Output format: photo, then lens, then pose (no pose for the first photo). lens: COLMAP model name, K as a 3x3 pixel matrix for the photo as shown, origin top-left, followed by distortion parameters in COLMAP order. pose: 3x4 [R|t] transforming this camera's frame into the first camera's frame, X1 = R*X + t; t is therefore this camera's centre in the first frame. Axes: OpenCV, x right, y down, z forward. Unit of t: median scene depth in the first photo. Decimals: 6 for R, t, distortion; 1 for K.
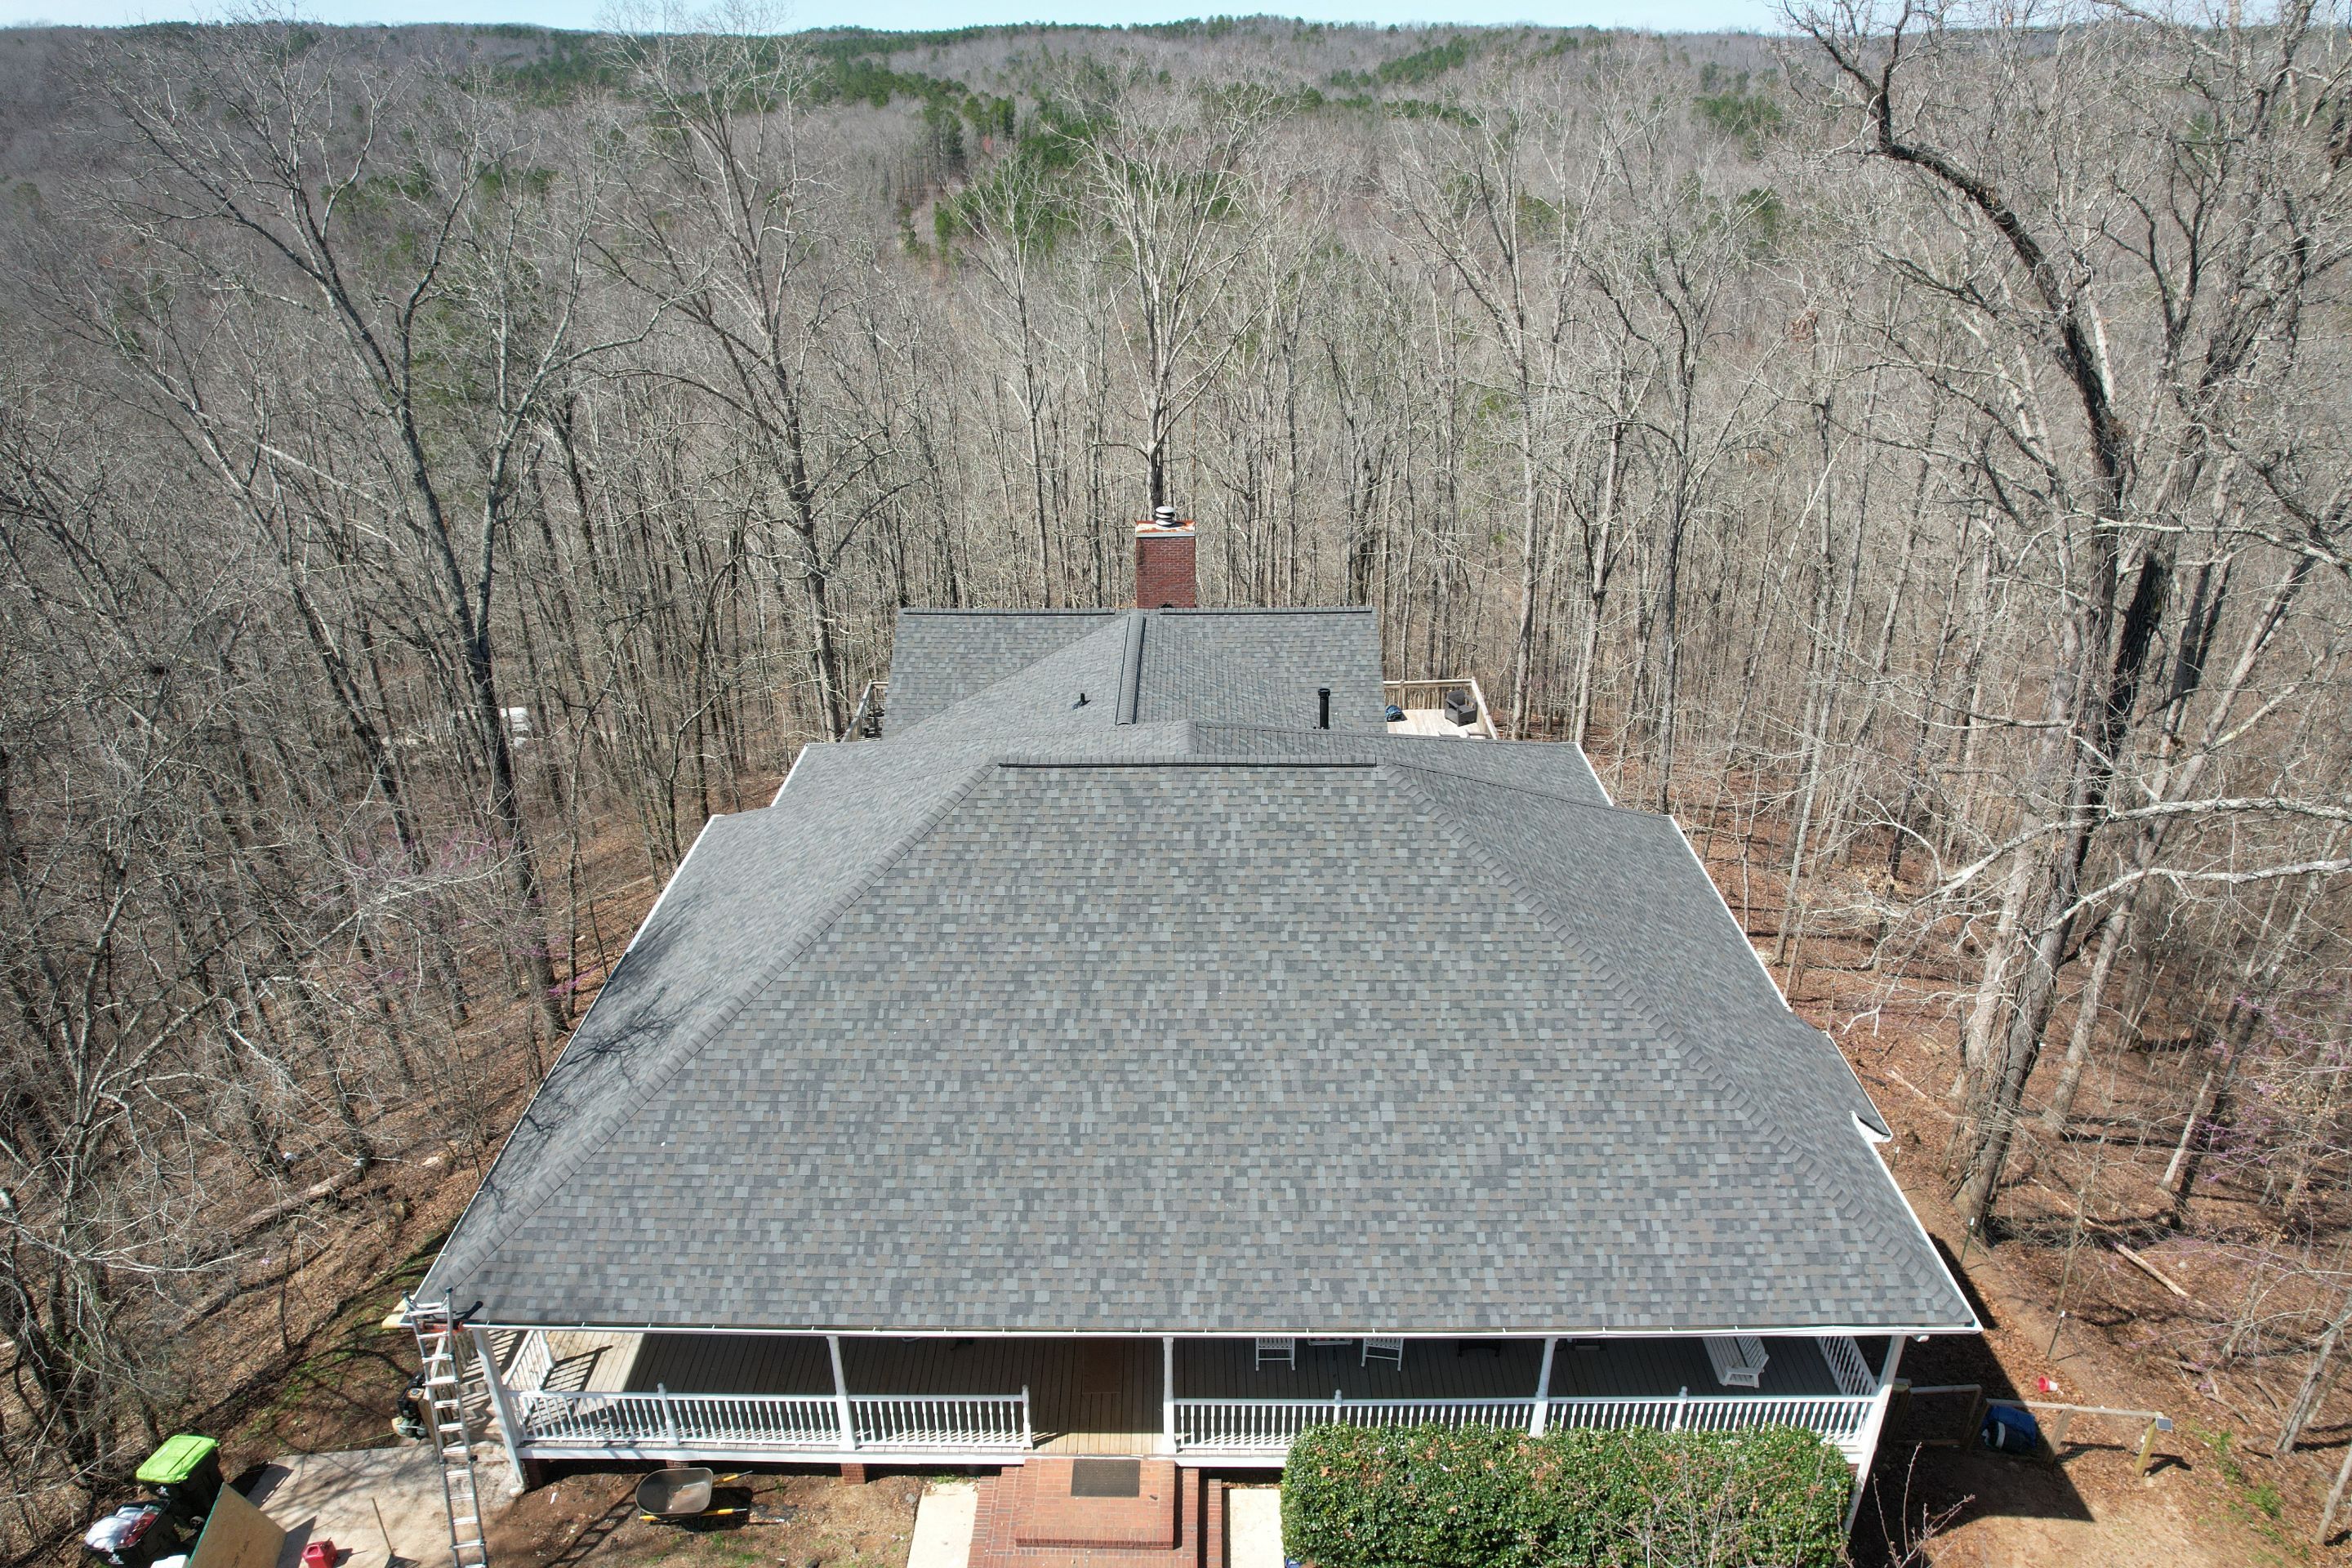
lens RADIAL K [[1502.5, 0, 1176.0], [0, 1502.5, 784.0], [0, 0, 1]] dist [-0.042442, -0.000101]
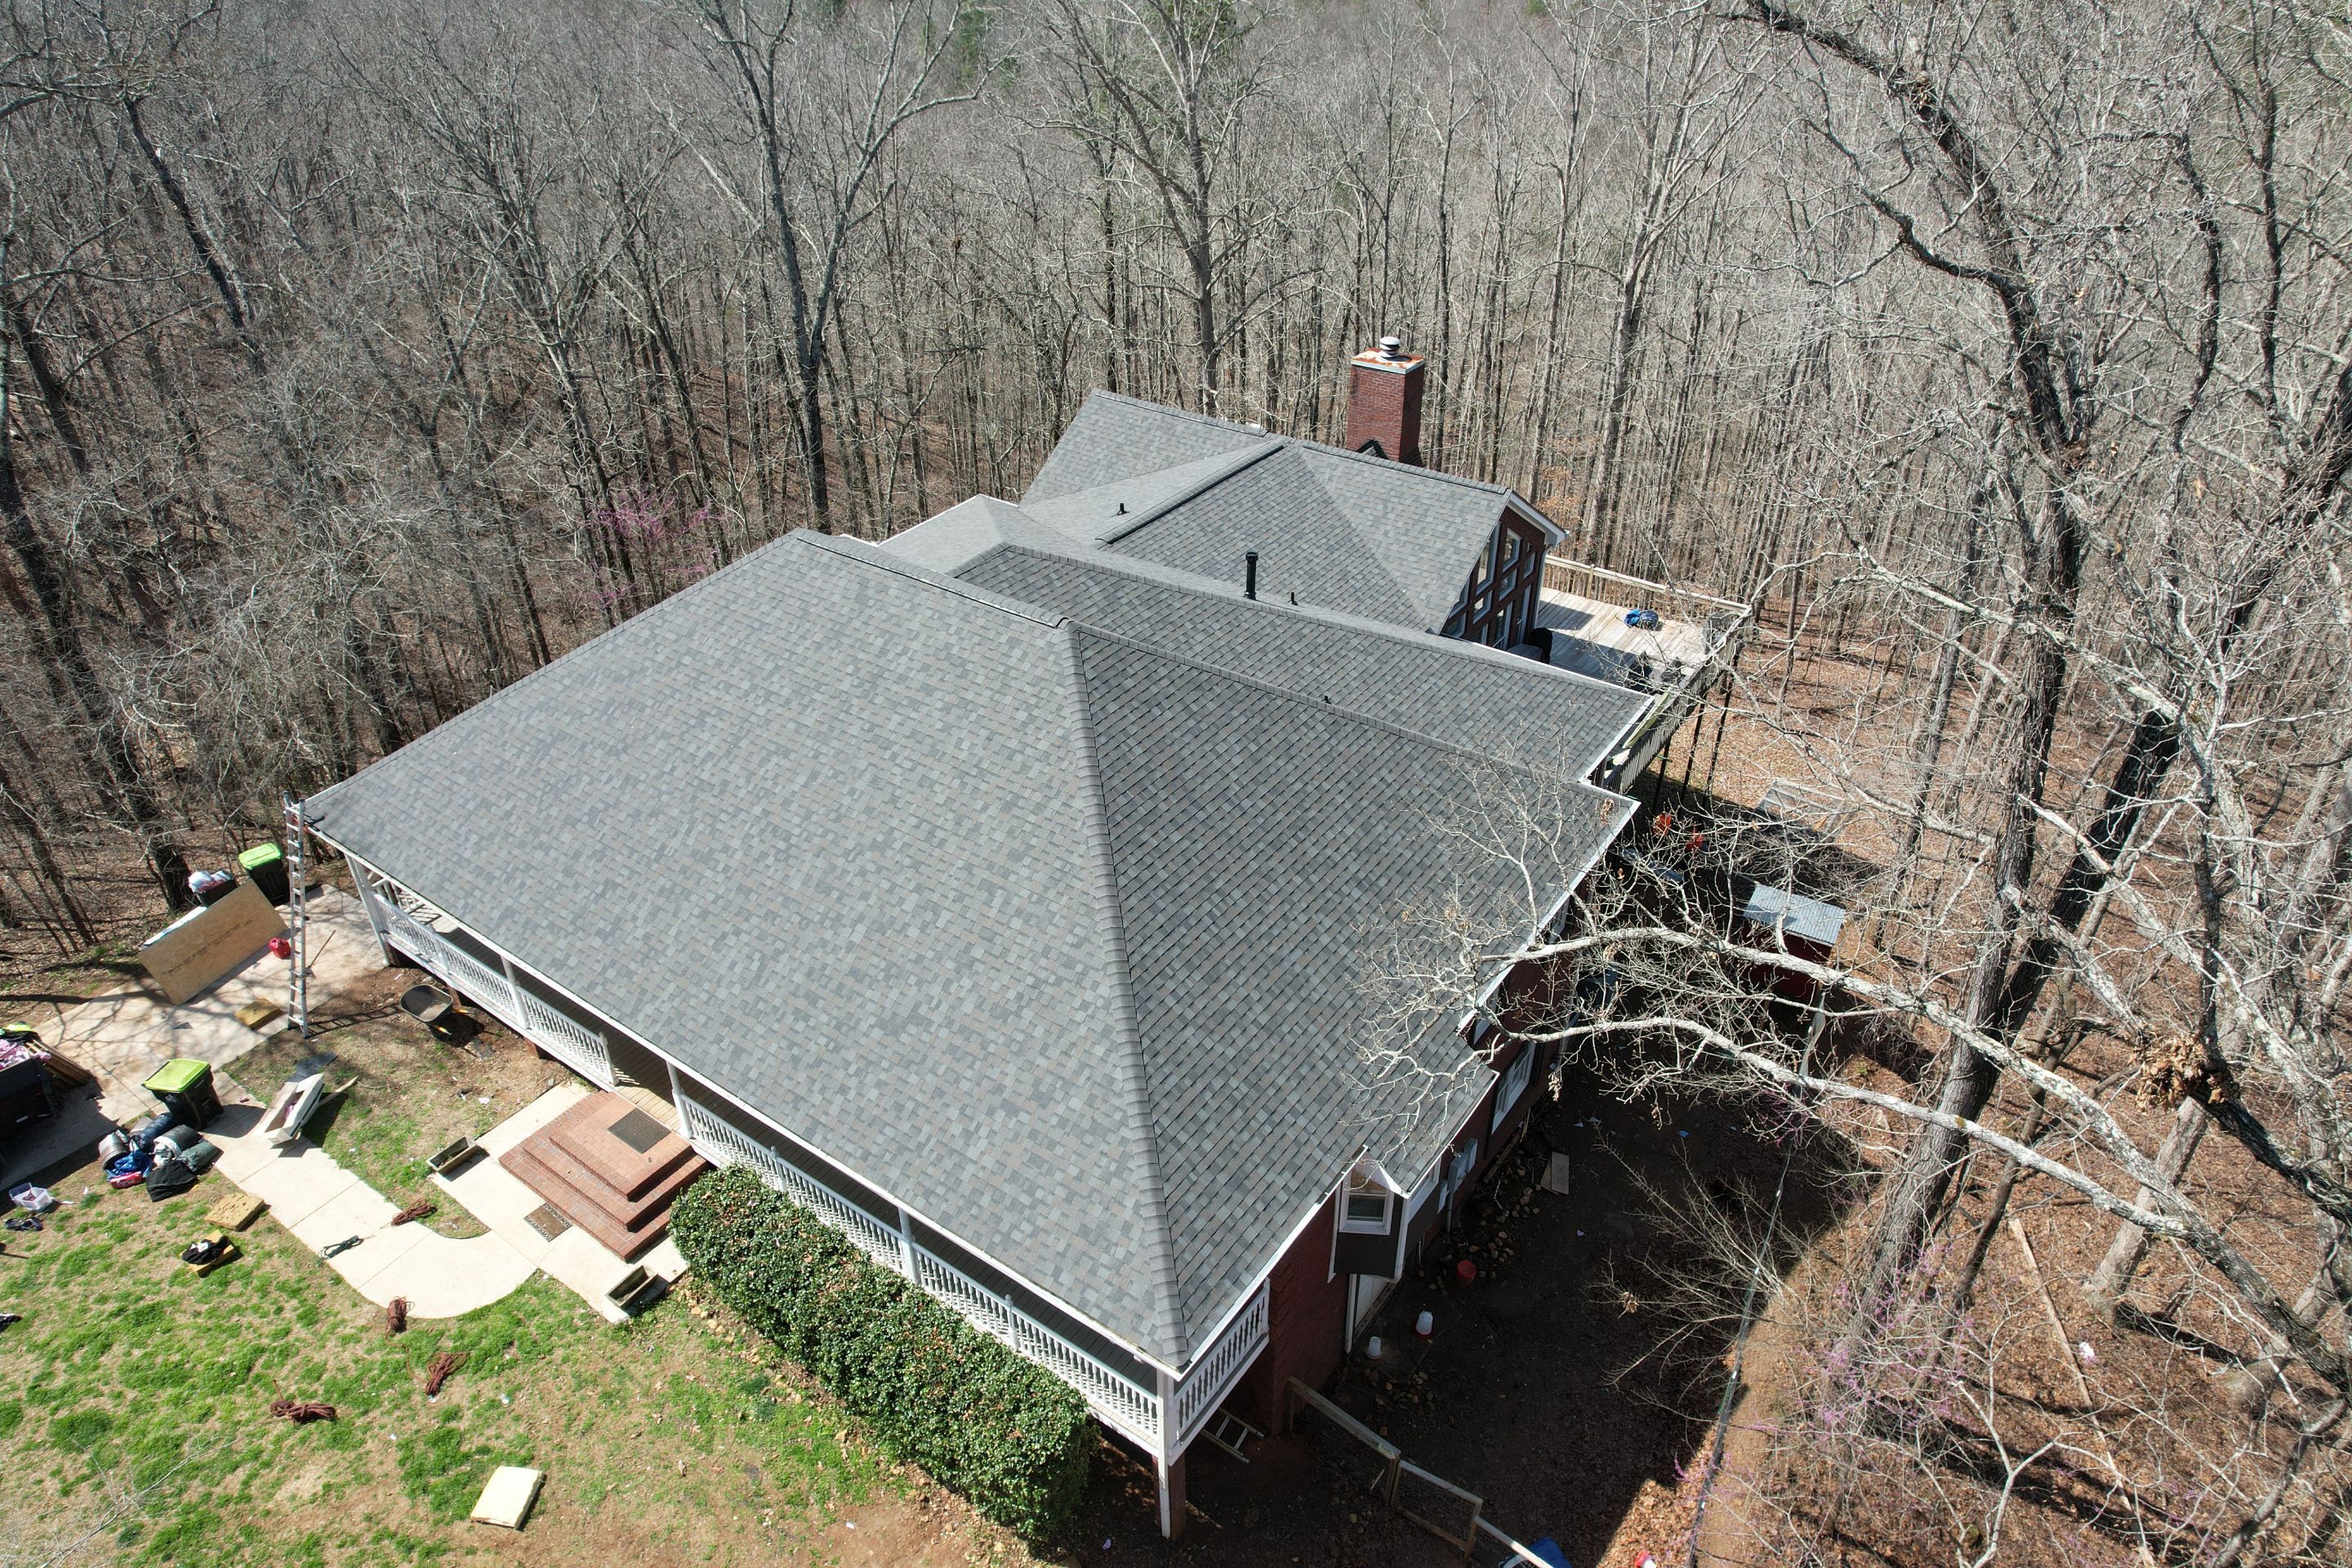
lens RADIAL K [[1501.0, 0, 1176.0], [0, 1501.0, 784.0], [0, 0, 1]] dist [-0.029719, -0.000433]
pose [[0.819372, 0.319607, -0.475901, 0.783084], [-0.244772, 0.945735, 0.213709, -0.162622], [0.518379, -0.058620, 0.853139, 0.204873]]
